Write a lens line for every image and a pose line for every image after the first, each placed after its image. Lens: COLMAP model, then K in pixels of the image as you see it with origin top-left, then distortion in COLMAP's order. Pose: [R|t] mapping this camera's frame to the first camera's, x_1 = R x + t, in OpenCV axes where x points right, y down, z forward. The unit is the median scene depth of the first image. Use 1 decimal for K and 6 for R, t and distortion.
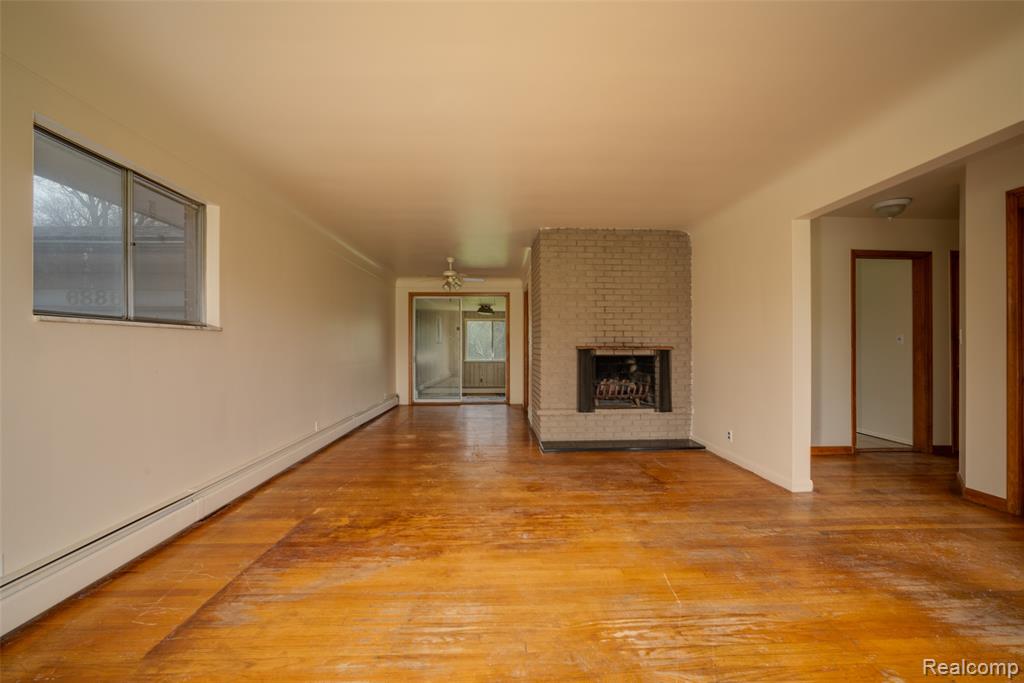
lens RADIAL K [[435.5, 0, 512.3], [0, 435.5, 343.6], [0, 0, 1]] dist [-0.022526, 0.005688]
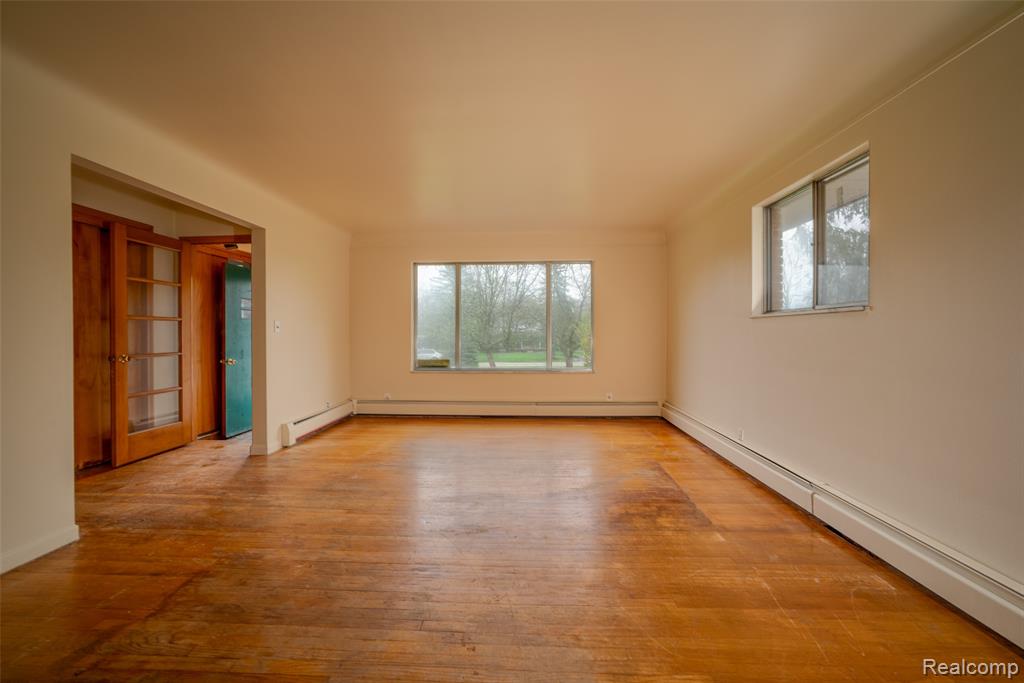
lens RADIAL K [[435.5, 0, 512.0], [0, 435.5, 338.3], [0, 0, 1]] dist [-0.022526, 0.005688]
pose [[-0.996493, 0.002159, 0.083648, -0.154626], [0.002942, 0.999953, 0.009230, 0.010655], [-0.083624, 0.009444, -0.996453, 2.087623]]
